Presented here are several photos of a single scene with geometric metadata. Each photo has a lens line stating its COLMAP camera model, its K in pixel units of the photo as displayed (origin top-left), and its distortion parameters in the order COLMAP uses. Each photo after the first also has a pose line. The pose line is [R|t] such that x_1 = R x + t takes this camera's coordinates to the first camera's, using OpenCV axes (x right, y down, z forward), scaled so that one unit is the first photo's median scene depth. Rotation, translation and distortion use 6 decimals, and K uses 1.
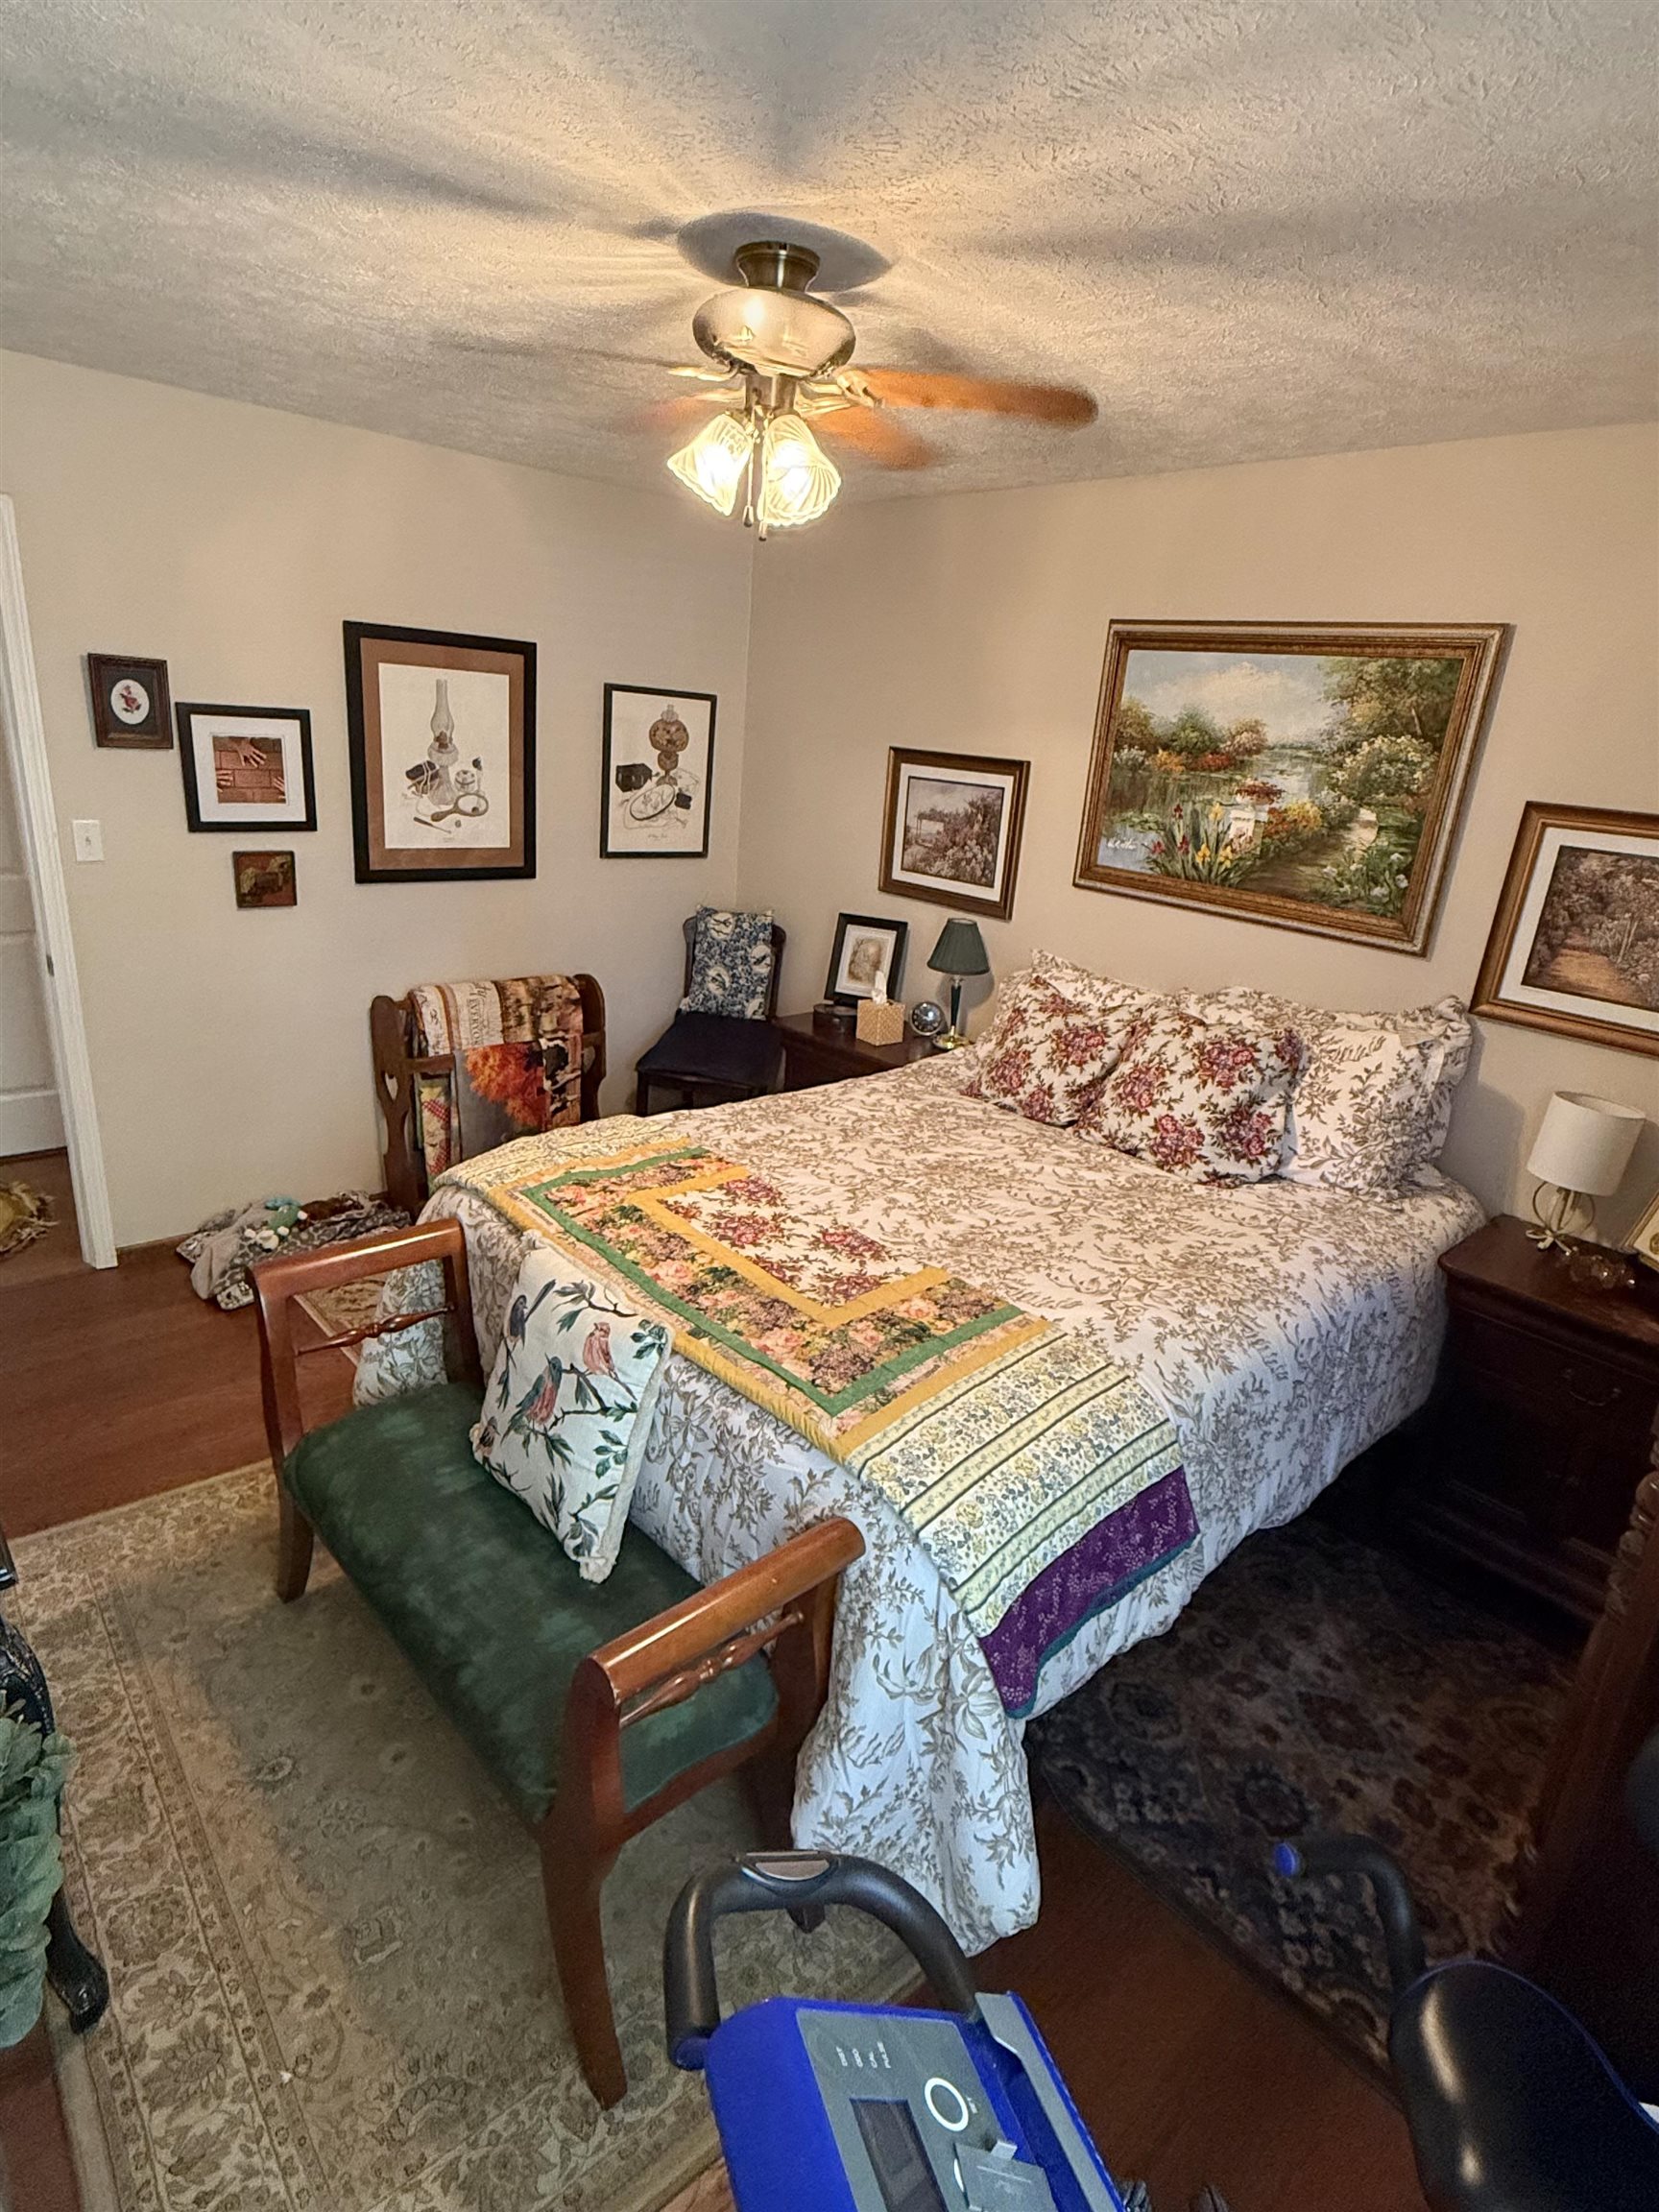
lens RADIAL K [[1157.9, 0, 829.5], [0, 1157.9, 1106.0], [0, 0, 1]] dist [0.000622, -0.001318]
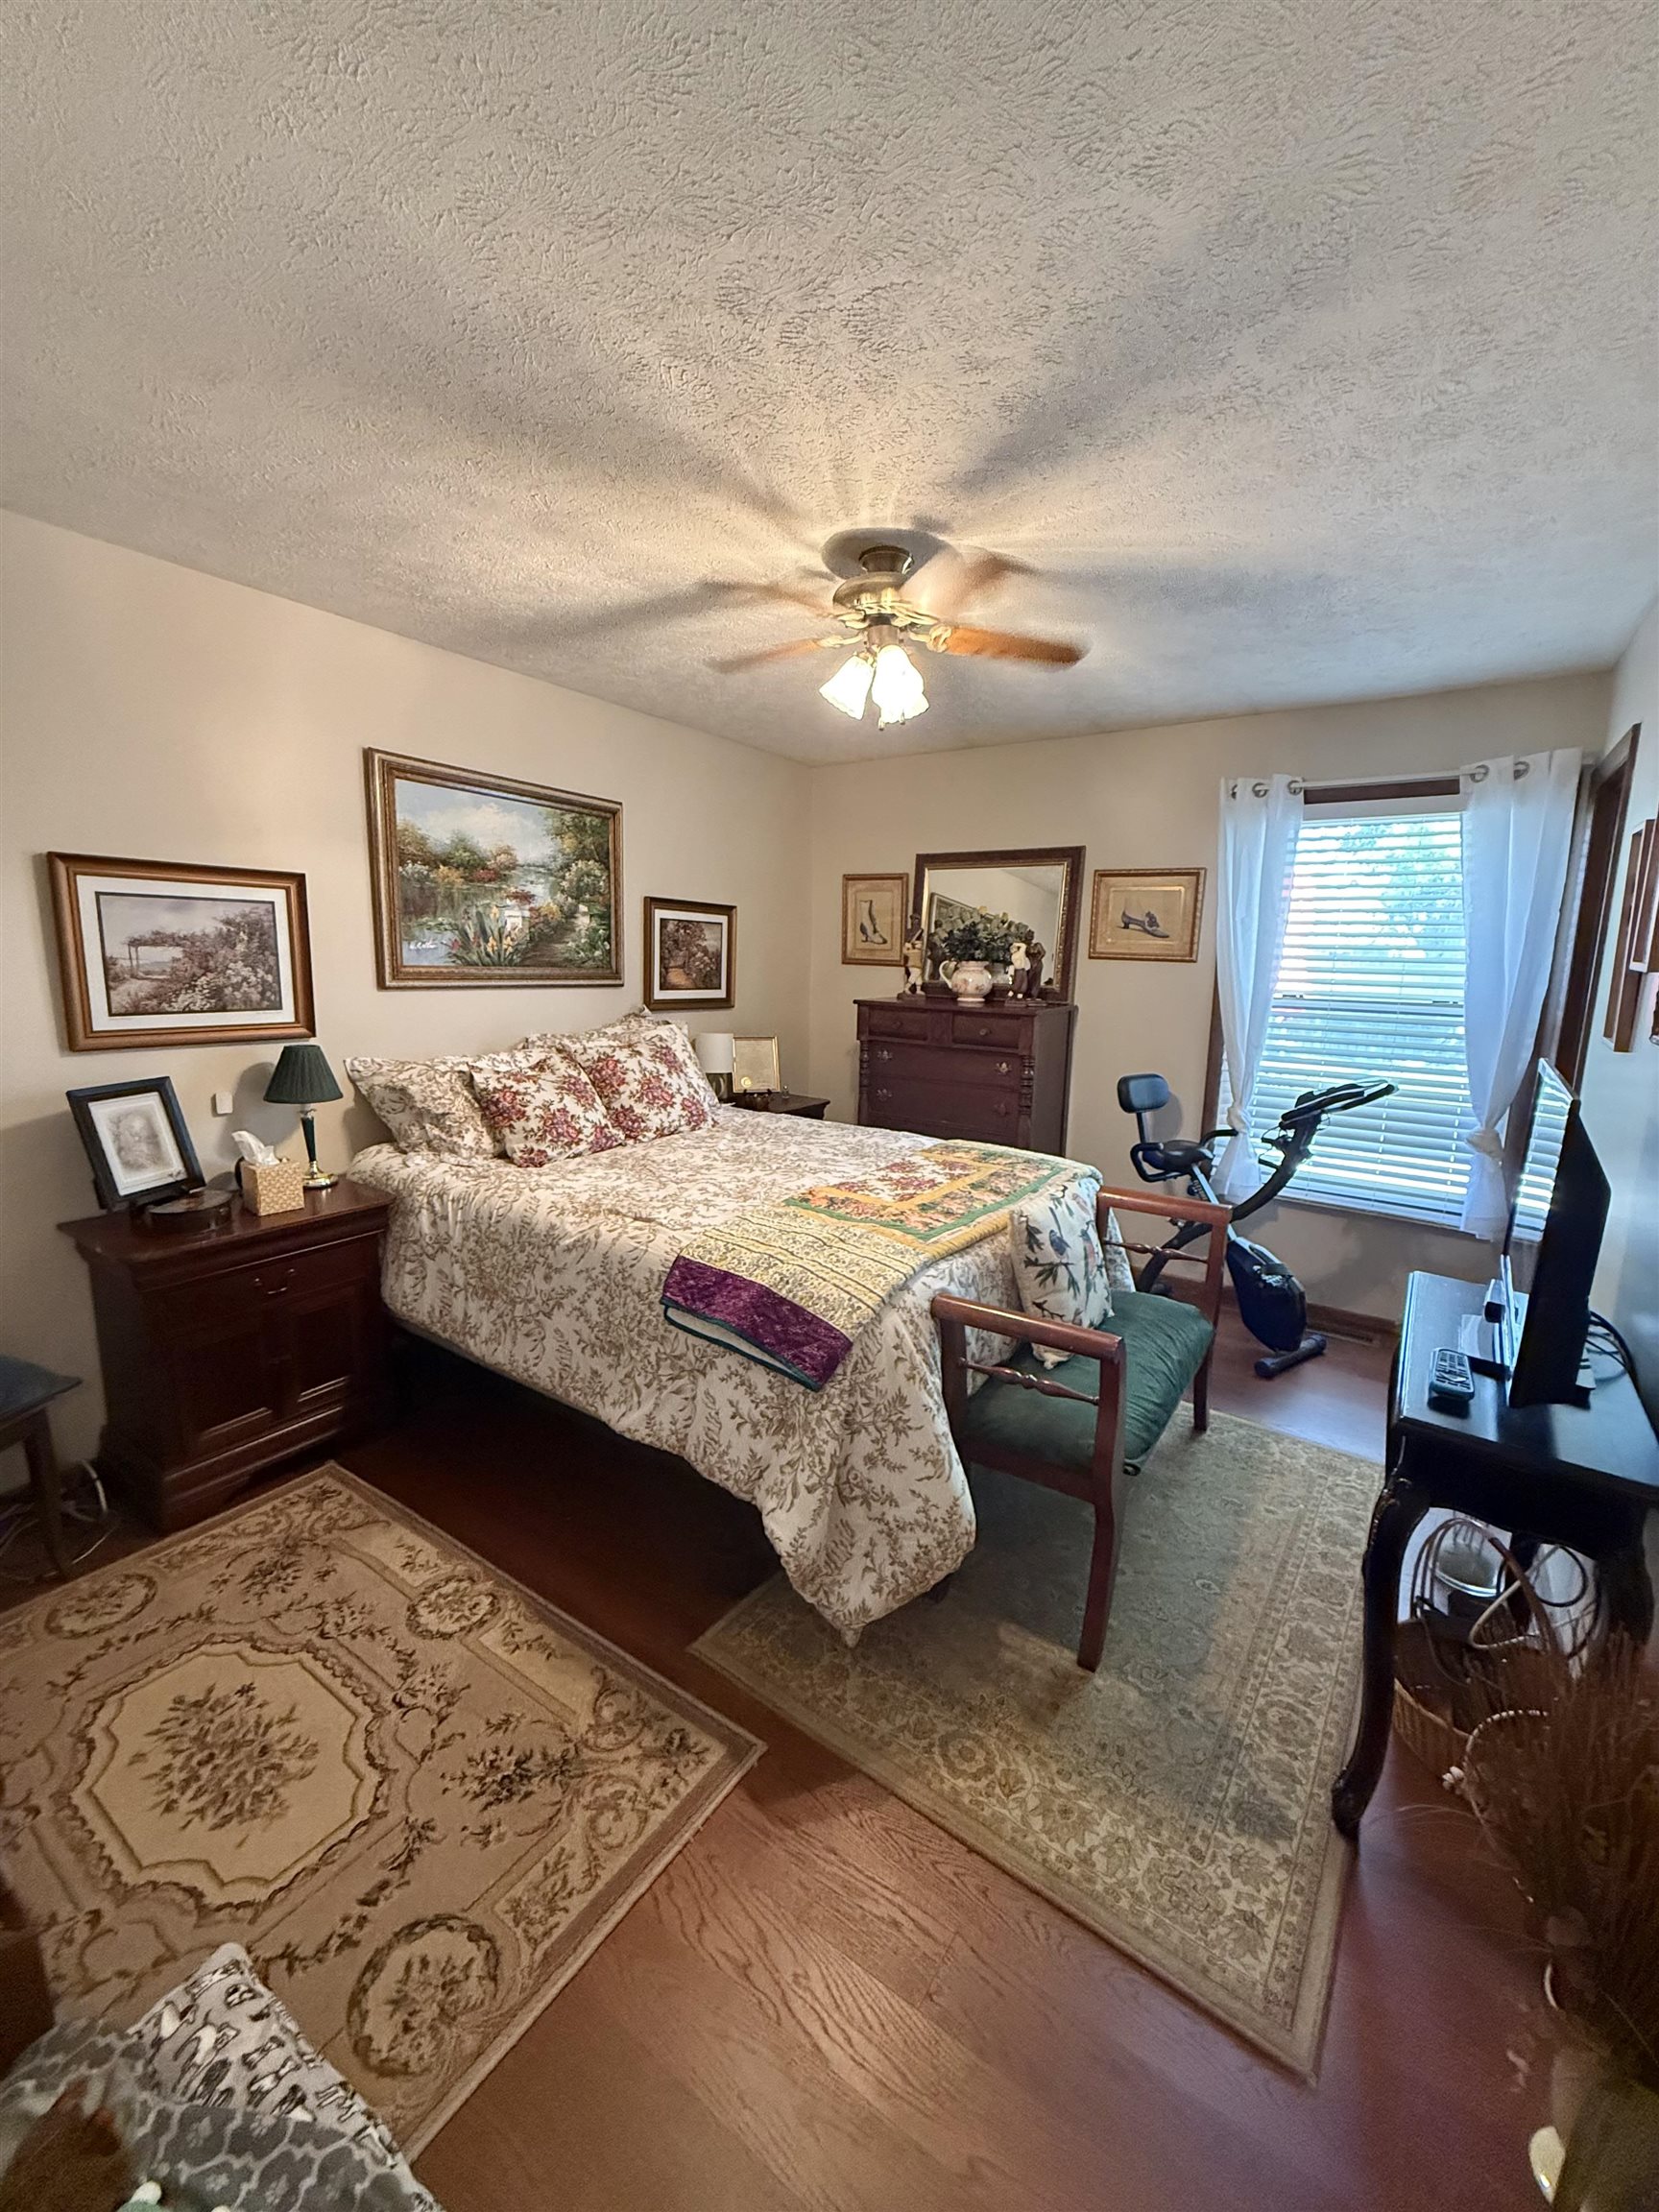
lens RADIAL K [[881.0, 0, 833.4], [0, 881.0, 1101.3], [0, 0, 1]] dist [0.001135, -0.000406]
pose [[-0.228504, -0.239033, 0.943742, -0.778967], [0.275355, 0.913939, 0.298154, -0.255046], [-0.933791, 0.327993, -0.143019, 0.868370]]
